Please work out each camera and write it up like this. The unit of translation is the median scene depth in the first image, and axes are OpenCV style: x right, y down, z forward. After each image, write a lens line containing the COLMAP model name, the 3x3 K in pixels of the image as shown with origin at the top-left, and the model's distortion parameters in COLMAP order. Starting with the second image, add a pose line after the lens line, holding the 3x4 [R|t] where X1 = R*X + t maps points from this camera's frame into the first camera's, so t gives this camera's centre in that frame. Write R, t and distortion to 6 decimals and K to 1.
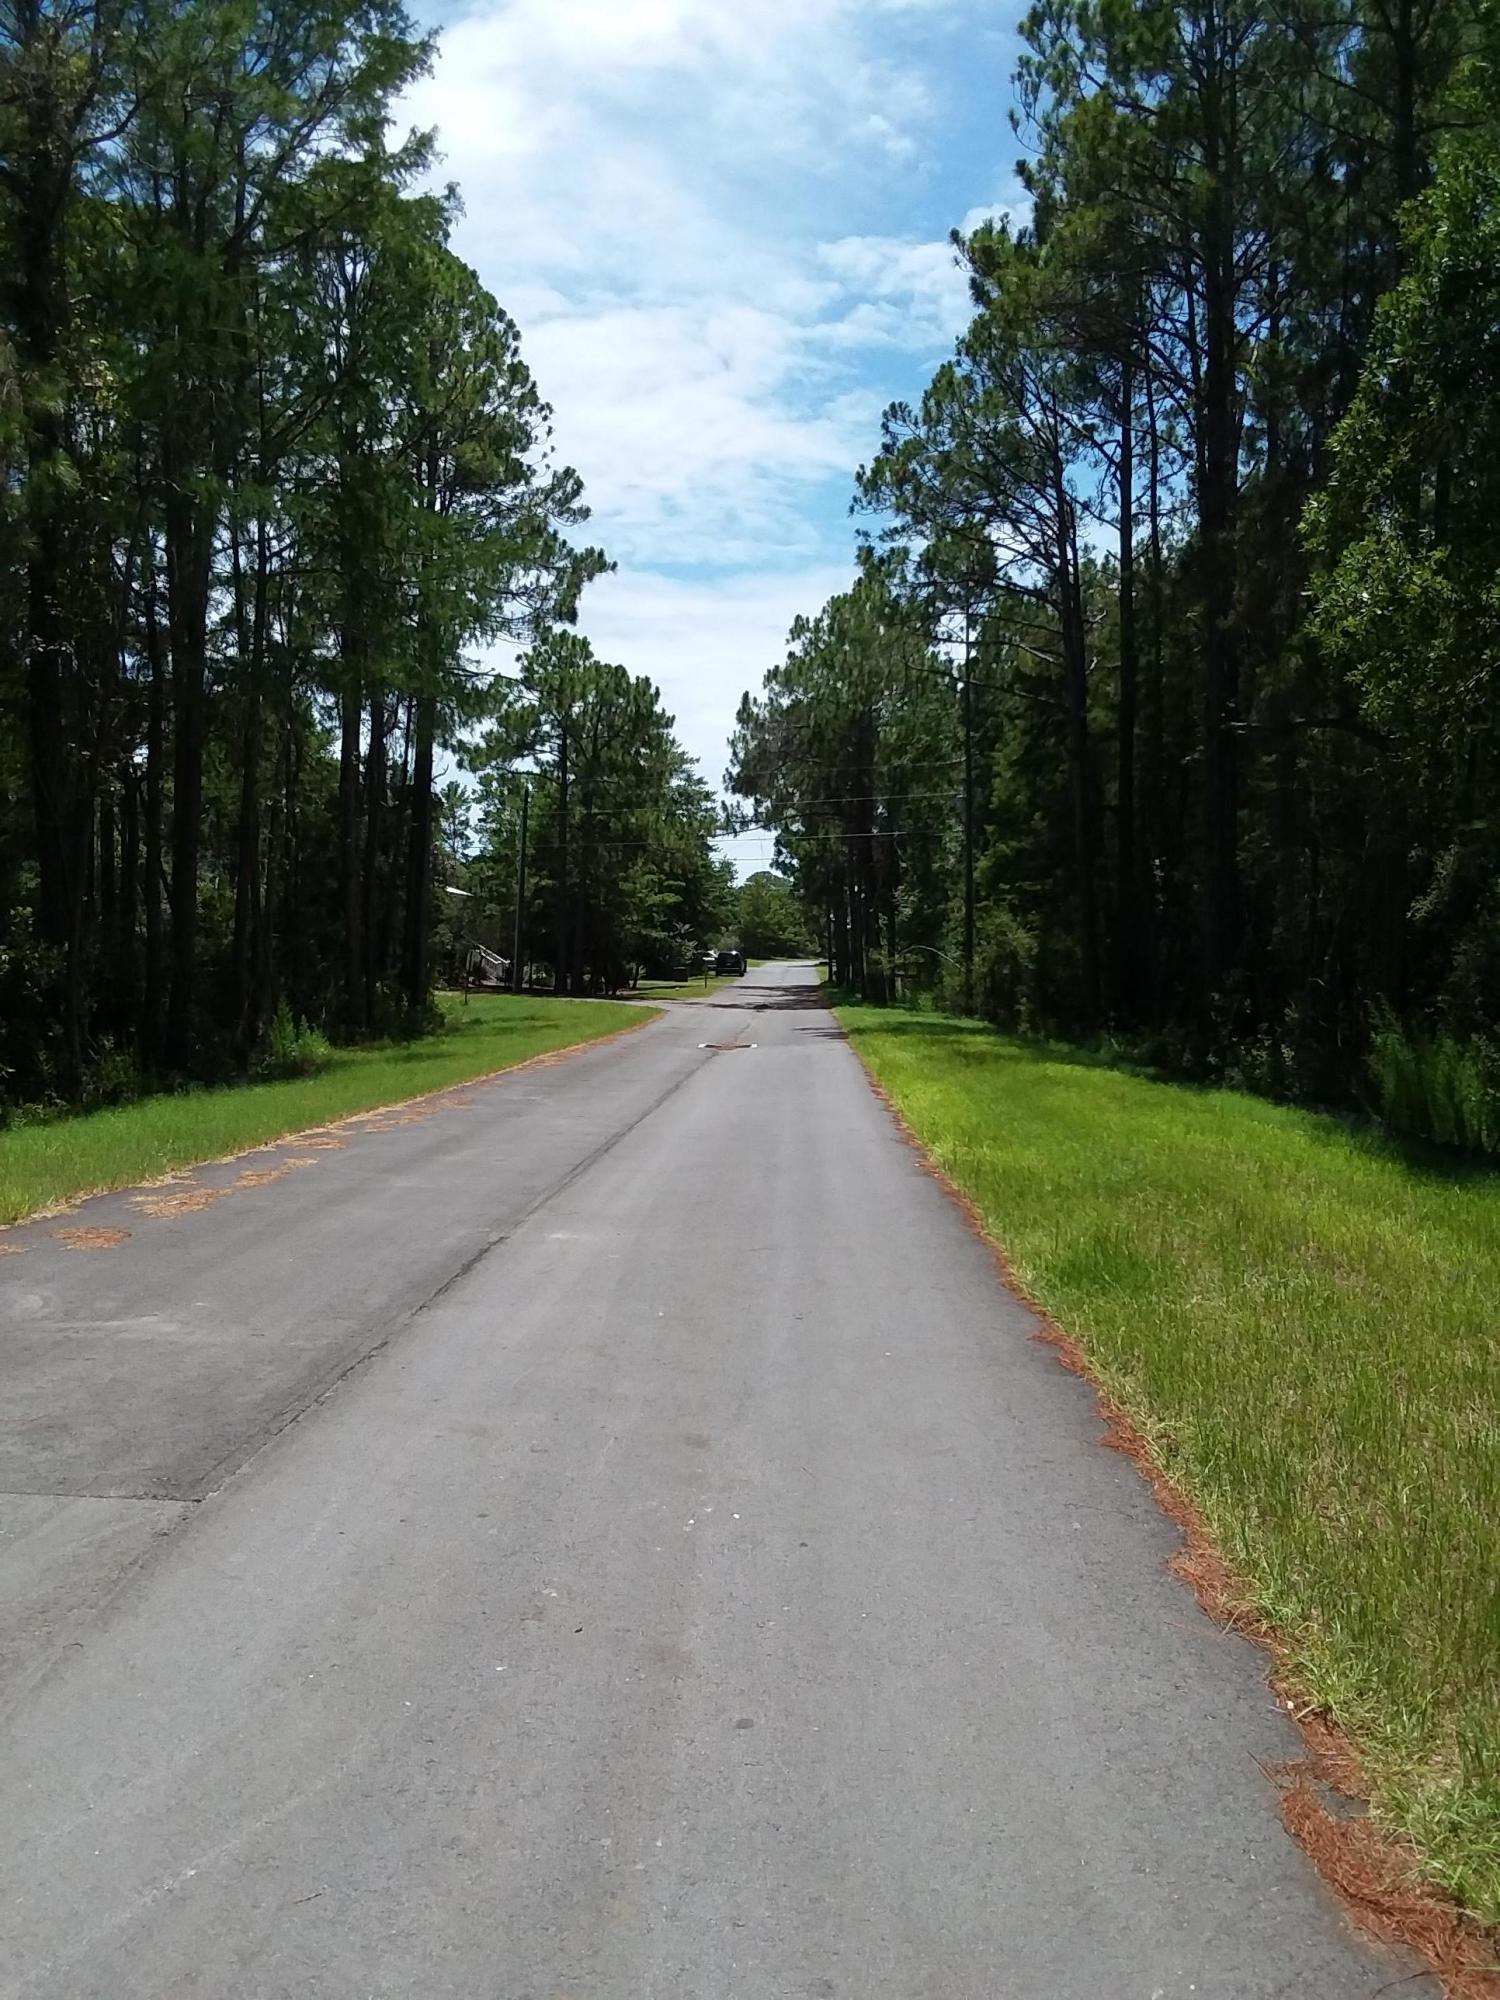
lens RADIAL K [[1656.2, 0, 750.0], [0, 1656.2, 1000.0], [0, 0, 1]] dist [0.050849, -0.000604]
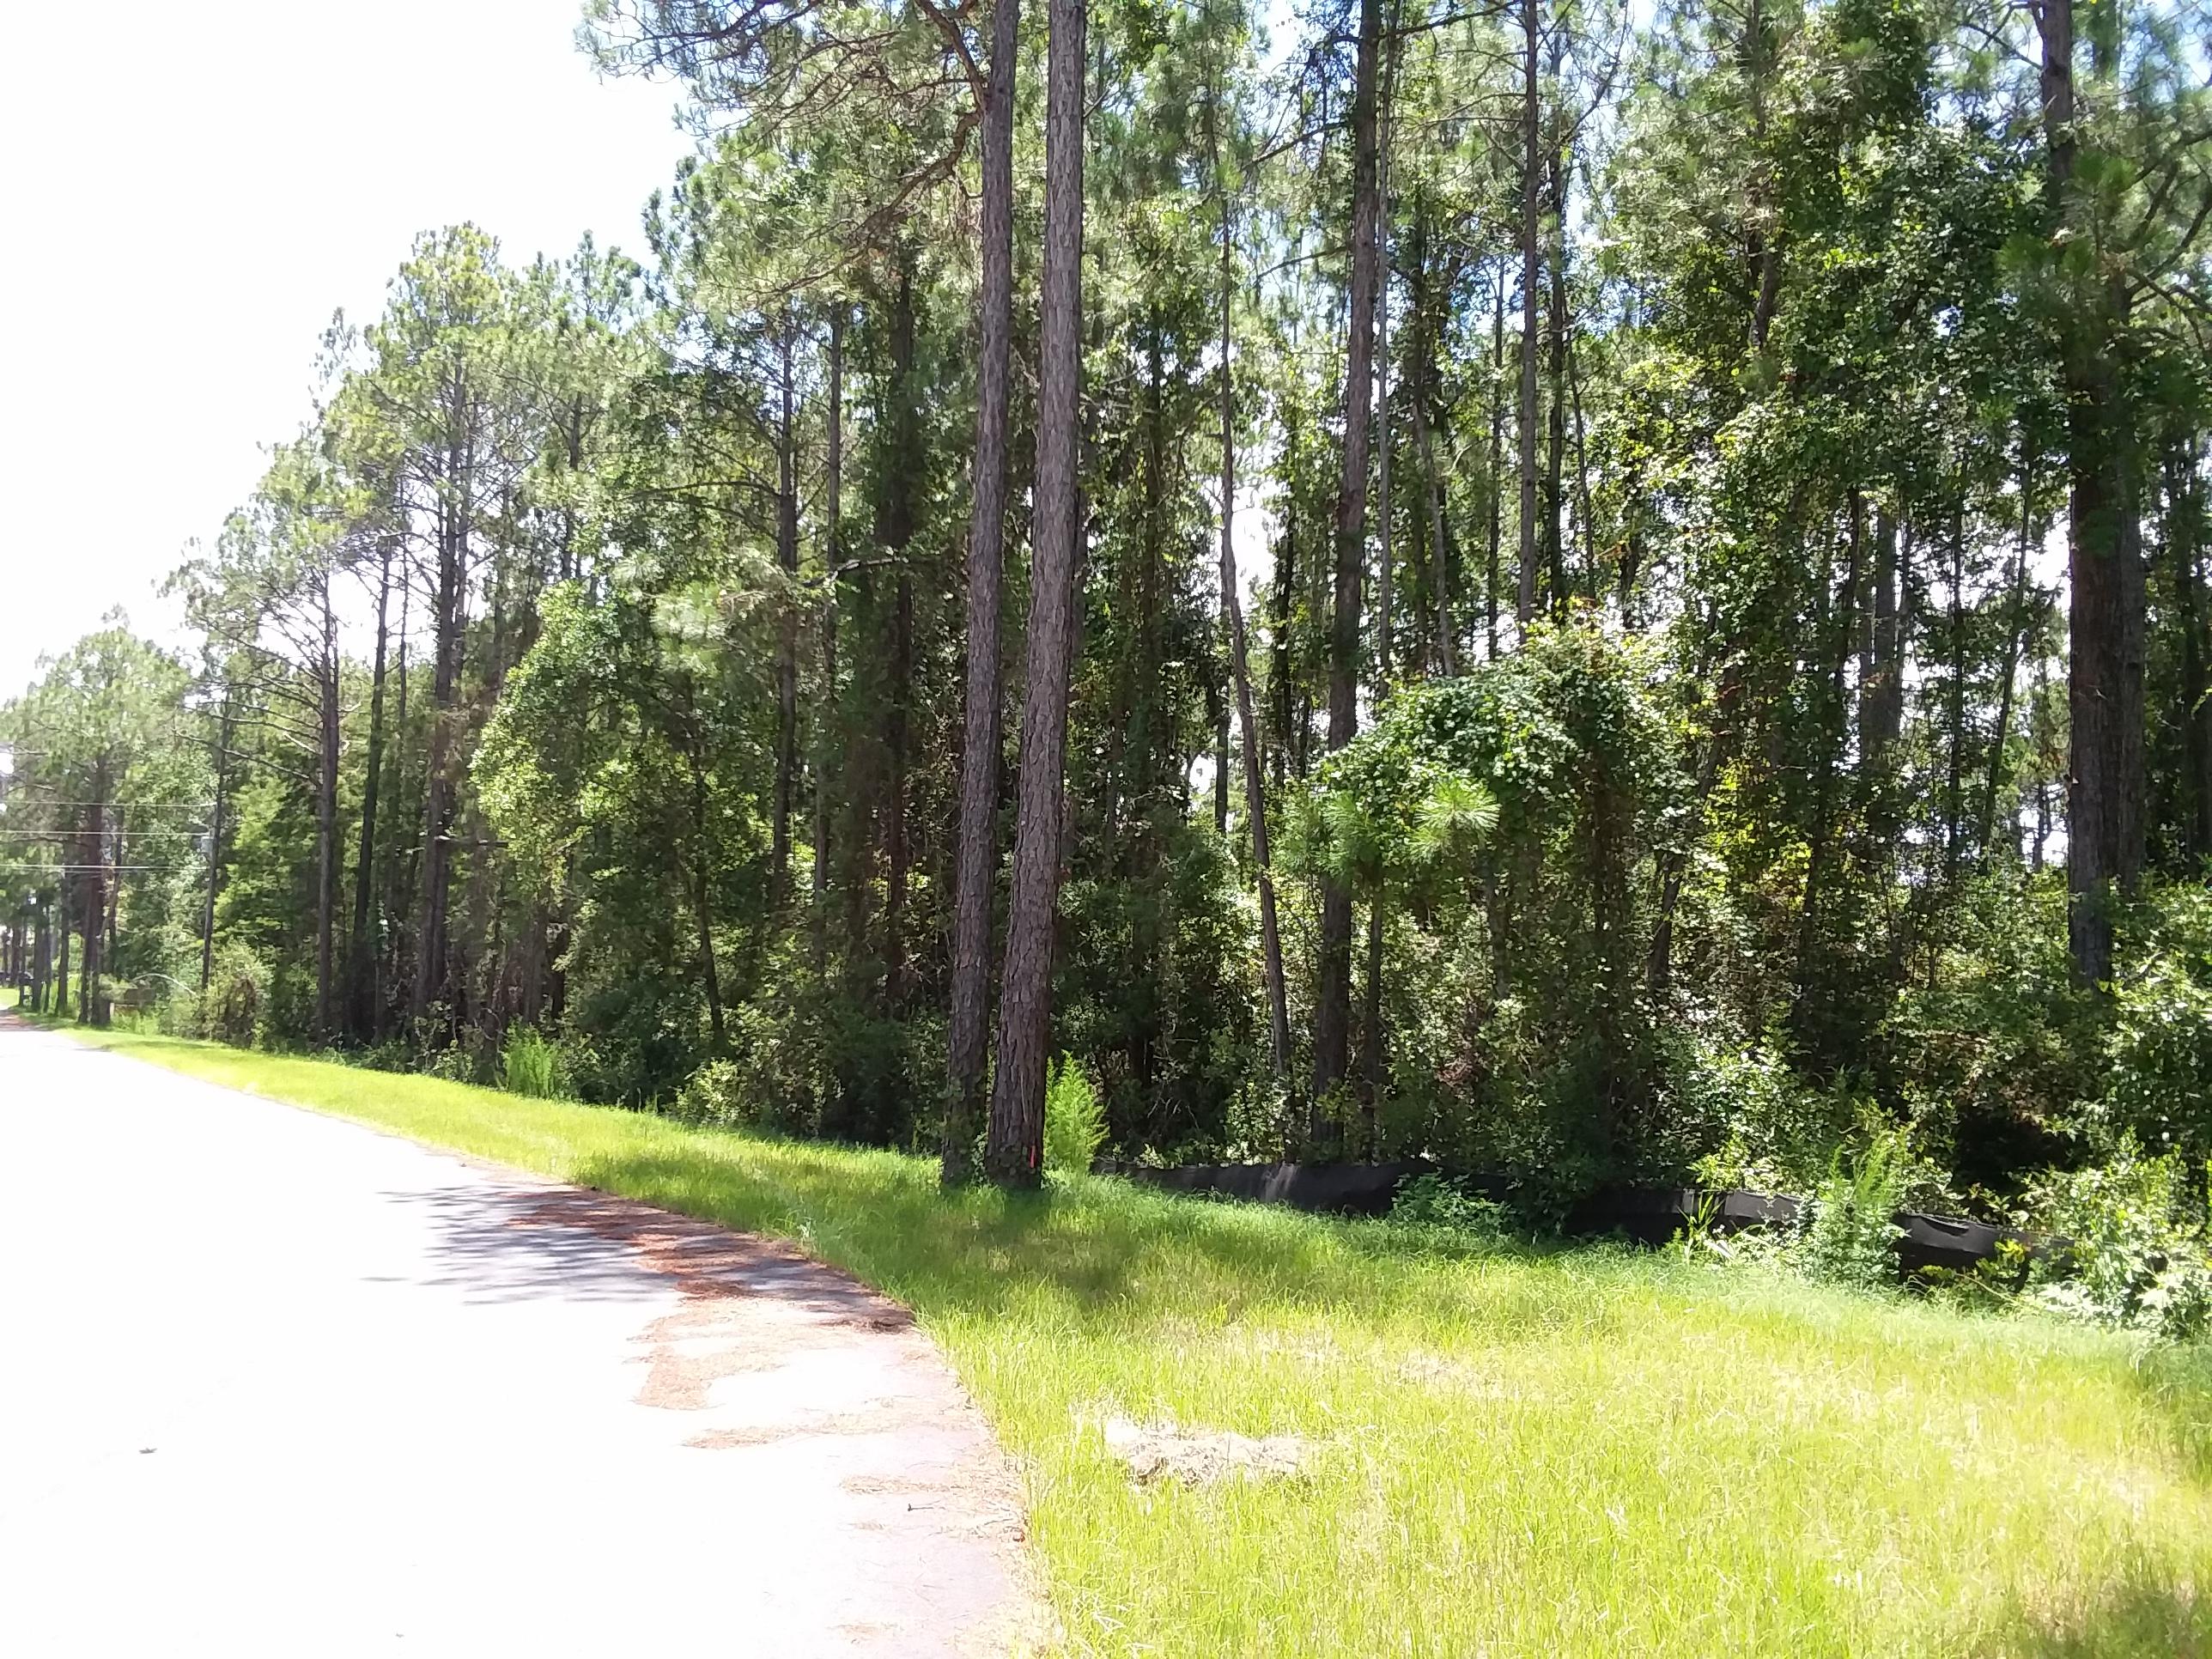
lens RADIAL K [[1831.7, 0, 1106.0], [0, 1831.7, 829.5], [0, 0, 1]] dist [0.050849, -0.000604]
pose [[0.821204, 0.087878, 0.563828, -0.076641], [-0.021727, 0.992170, -0.122994, 0.009580], [-0.570221, 0.088753, 0.816683, -0.342836]]
